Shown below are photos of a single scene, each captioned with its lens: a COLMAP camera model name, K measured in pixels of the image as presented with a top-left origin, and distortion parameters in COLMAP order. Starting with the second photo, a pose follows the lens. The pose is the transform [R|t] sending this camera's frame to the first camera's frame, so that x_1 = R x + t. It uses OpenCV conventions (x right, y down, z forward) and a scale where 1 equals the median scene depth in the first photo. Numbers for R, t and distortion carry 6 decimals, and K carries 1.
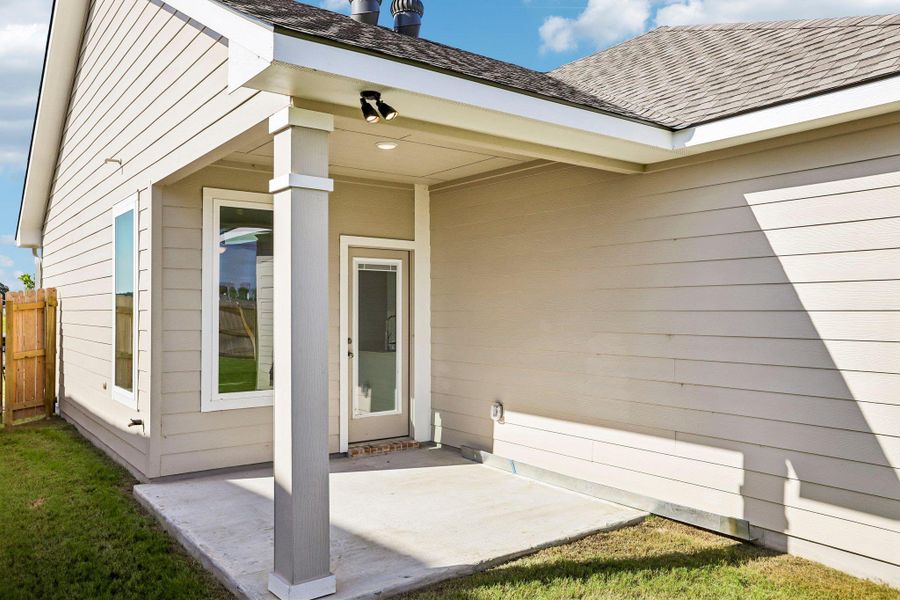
lens RADIAL K [[684.4, 0, 439.7], [0, 684.4, 280.6], [0, 0, 1]] dist [0.009701, 0.007399]
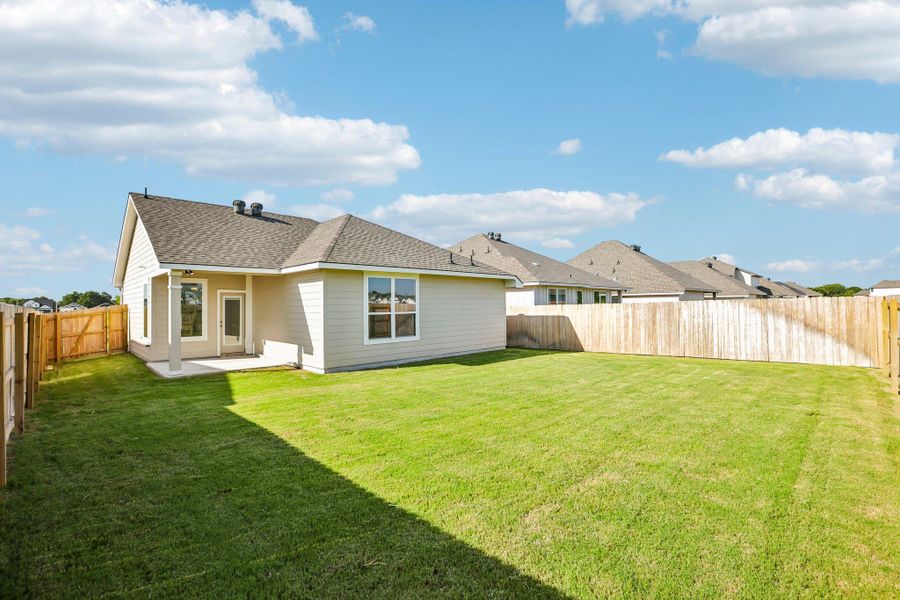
lens RADIAL K [[413.6, 0, 453.5], [0, 413.6, 293.0], [0, 0, 1]] dist [-0.036226, 0.011522]
pose [[0.990369, -0.006780, 0.138284, 0.691595], [0.004956, 0.999896, 0.013530, -0.070044], [-0.138361, -0.012714, 0.990300, -1.068004]]
